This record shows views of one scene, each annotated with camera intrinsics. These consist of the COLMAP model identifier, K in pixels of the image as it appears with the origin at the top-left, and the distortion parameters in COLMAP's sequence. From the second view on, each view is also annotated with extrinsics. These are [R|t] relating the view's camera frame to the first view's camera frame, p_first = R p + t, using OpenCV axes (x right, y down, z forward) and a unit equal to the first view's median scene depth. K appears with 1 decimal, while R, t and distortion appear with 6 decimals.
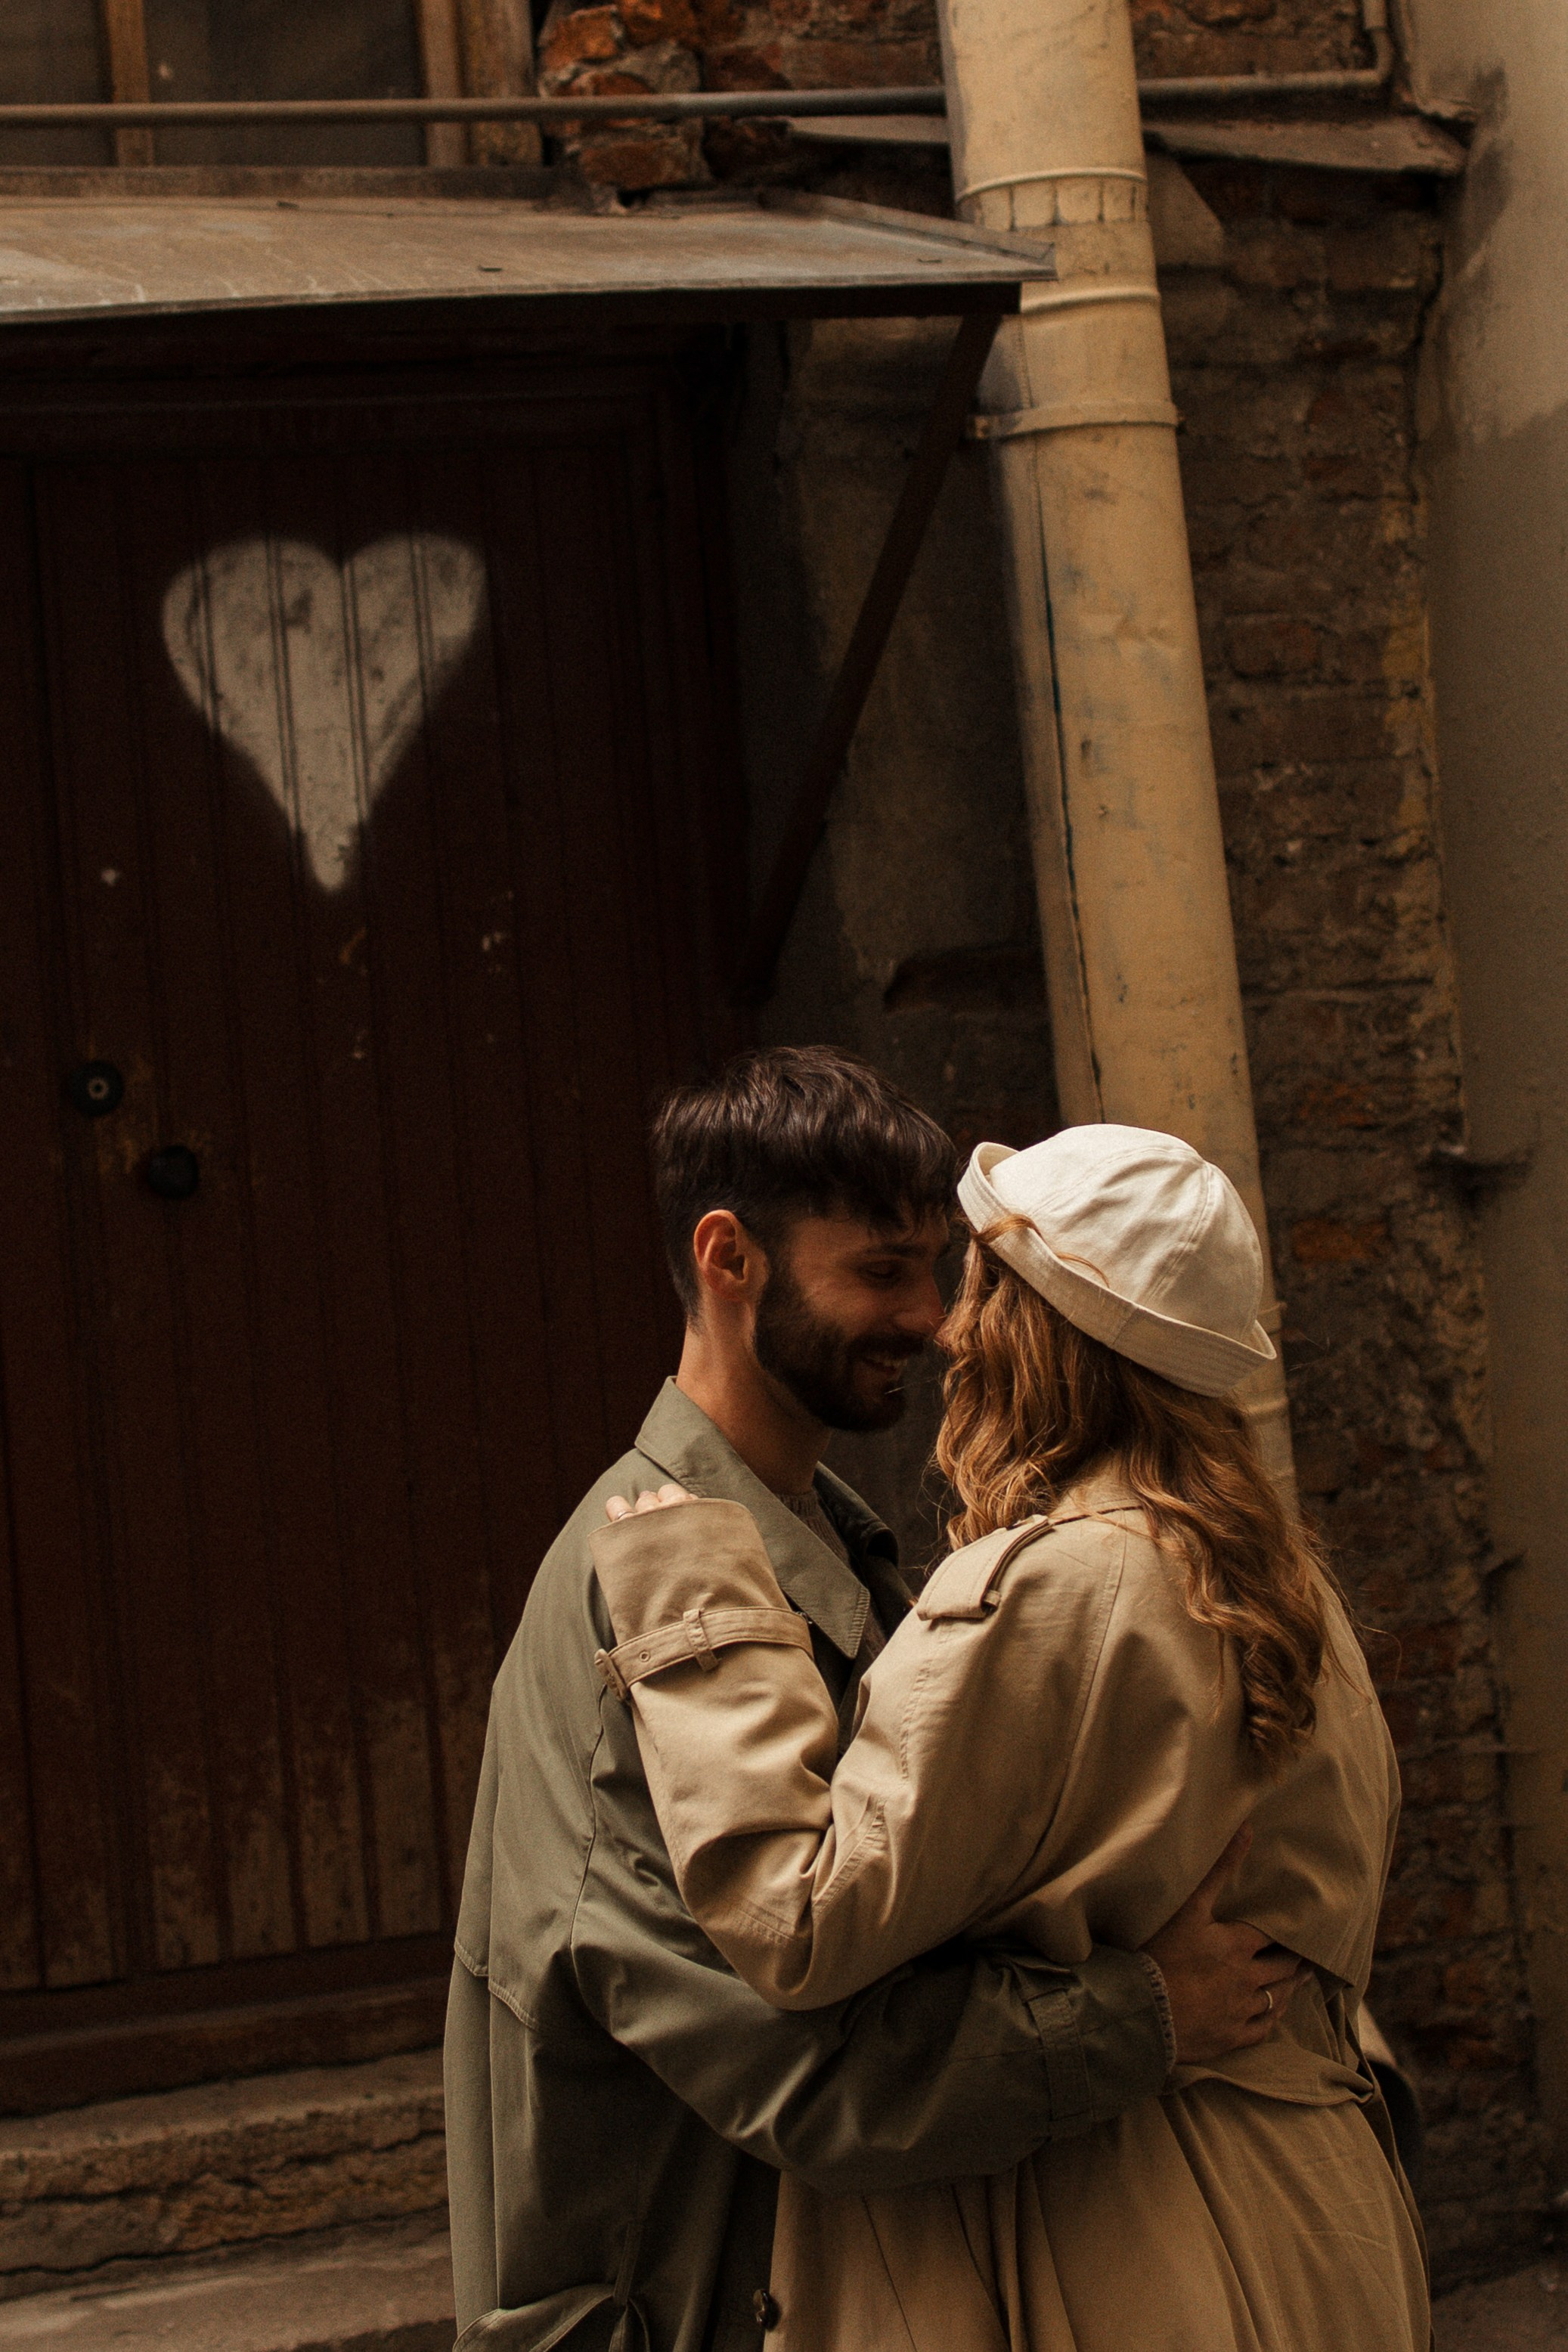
lens RADIAL K [[5026.3, 0, 786.8], [0, 5026.3, 1006.1], [0, 0, 1]] dist [0.011041, 0.141017]
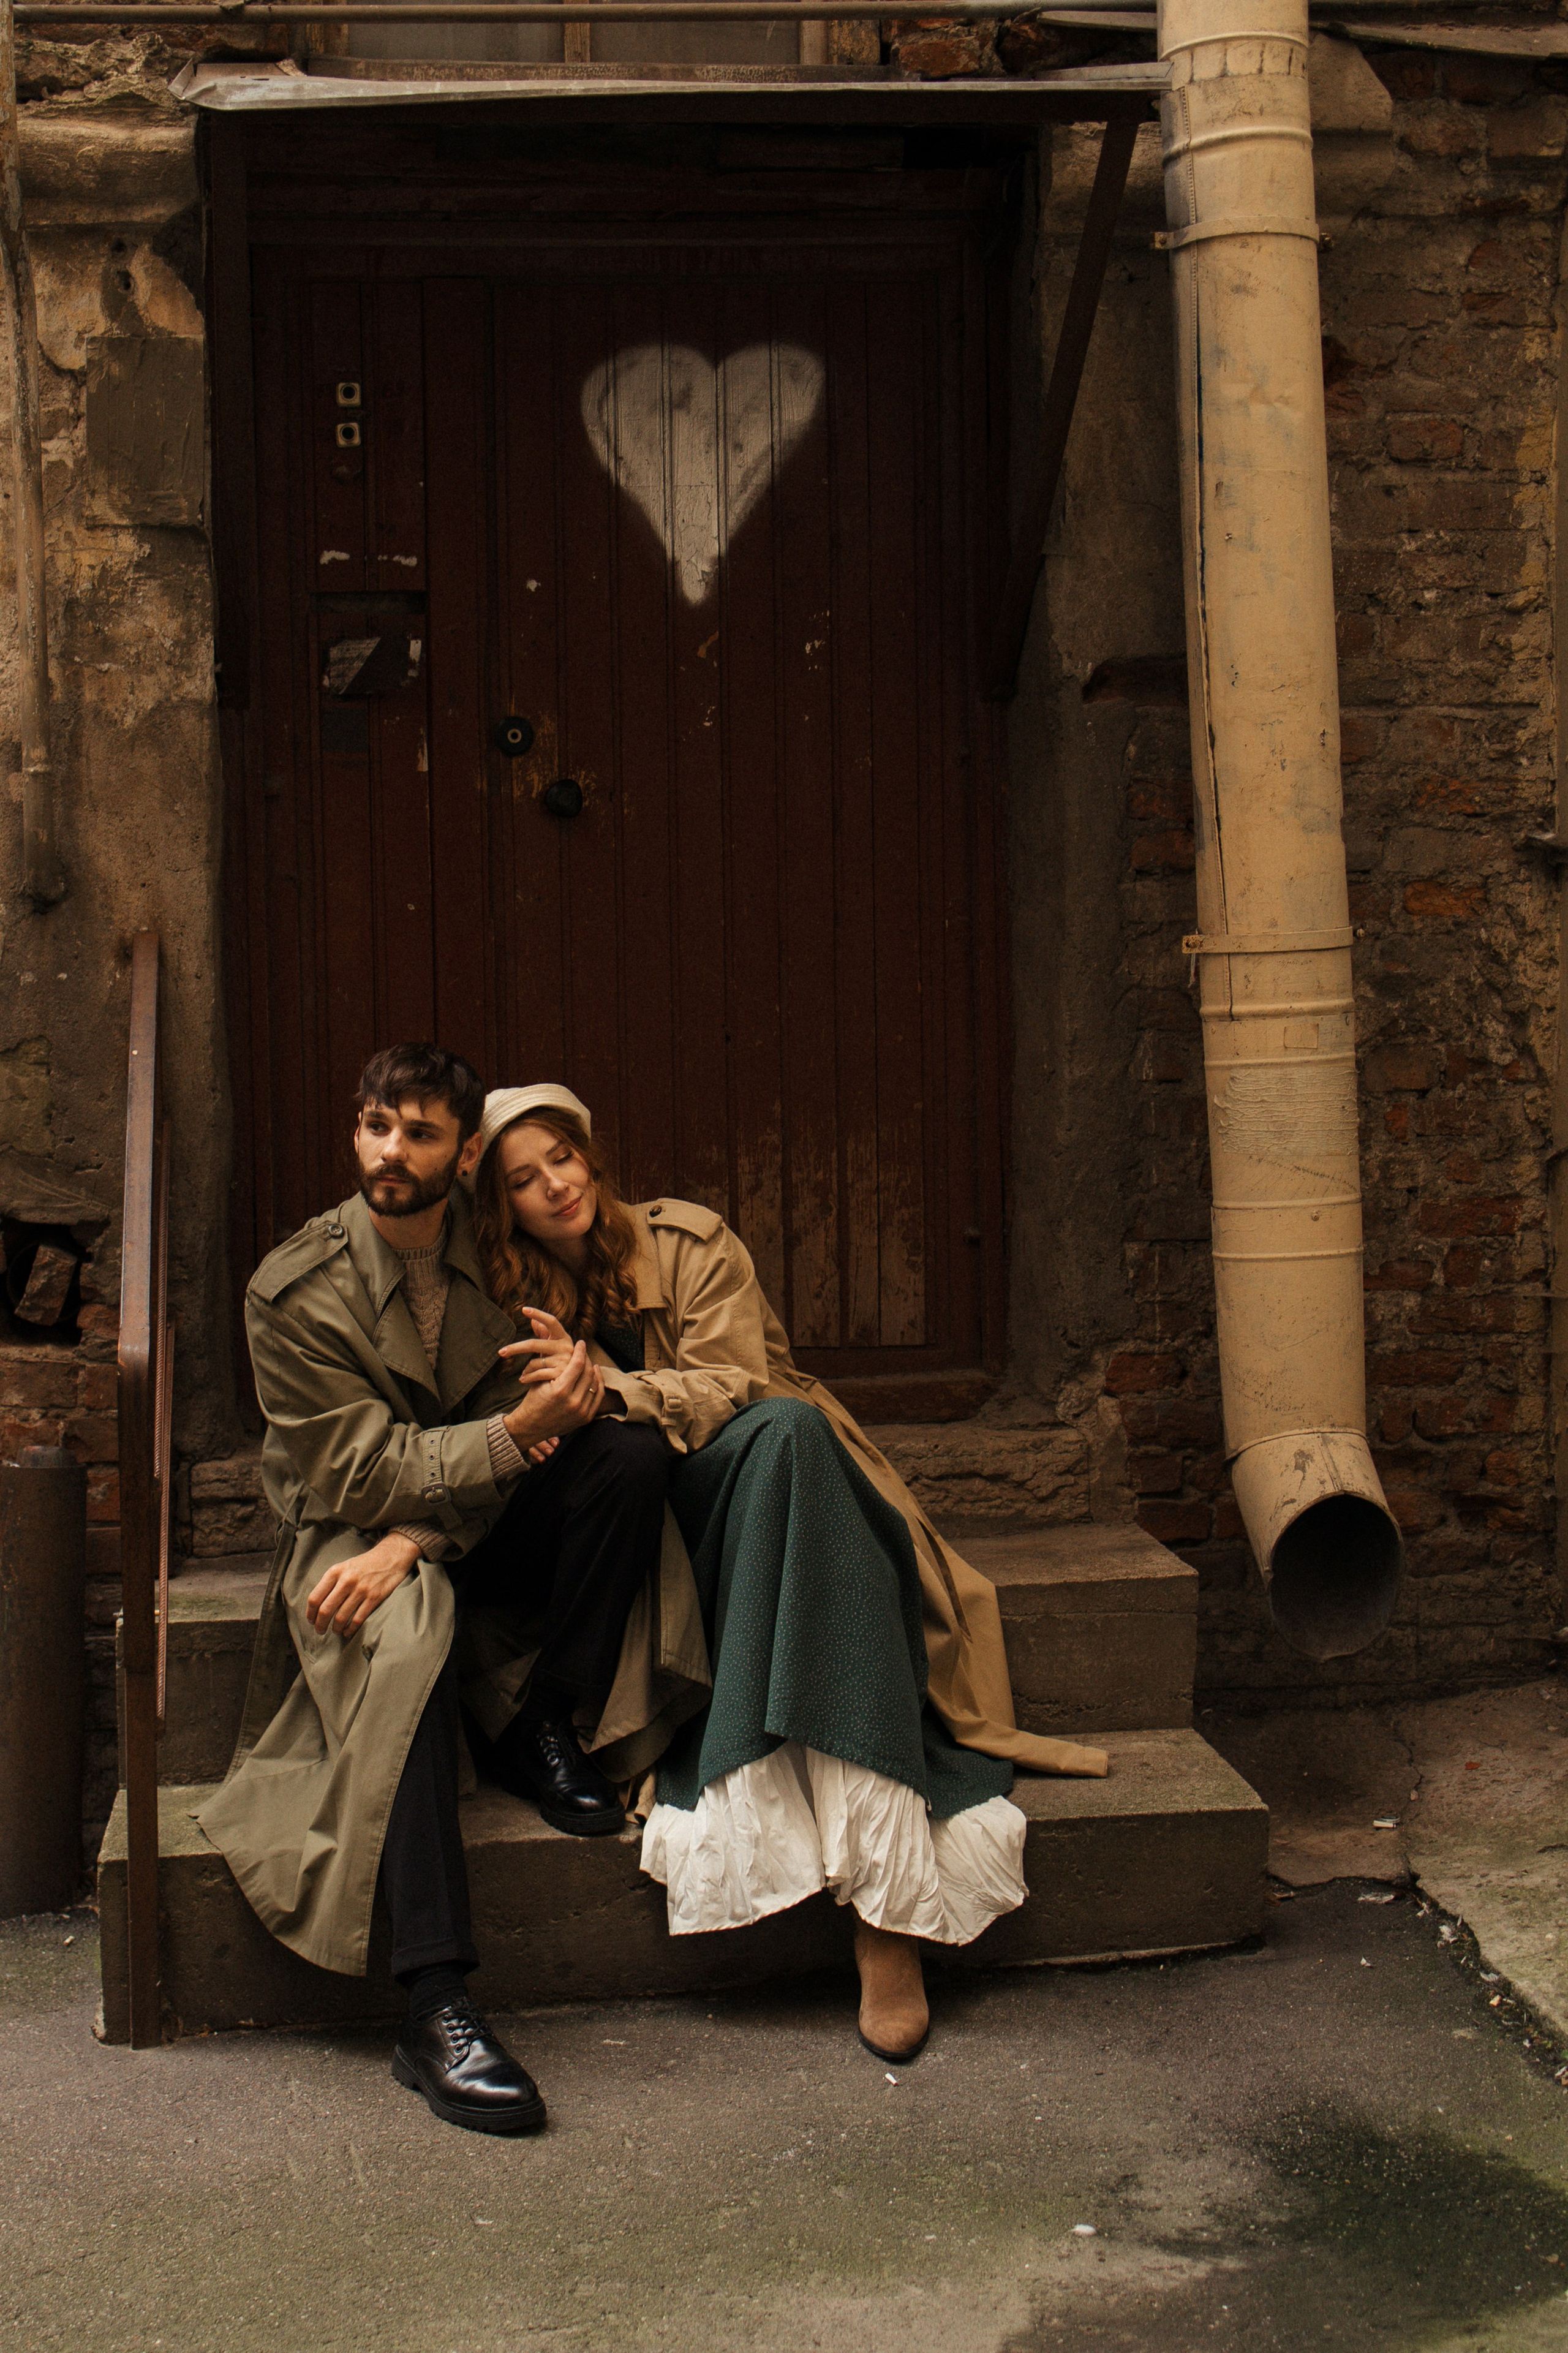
lens RADIAL K [[3113.8, 0, 614.7], [0, 3113.8, 1172.5], [0, 0, 1]] dist [0.031777, -0.098746]
pose [[0.957828, 0.073219, -0.277856, 0.133608], [-0.049618, 0.994610, 0.091048, 0.053863], [0.283025, -0.073422, 0.956298, 0.153368]]
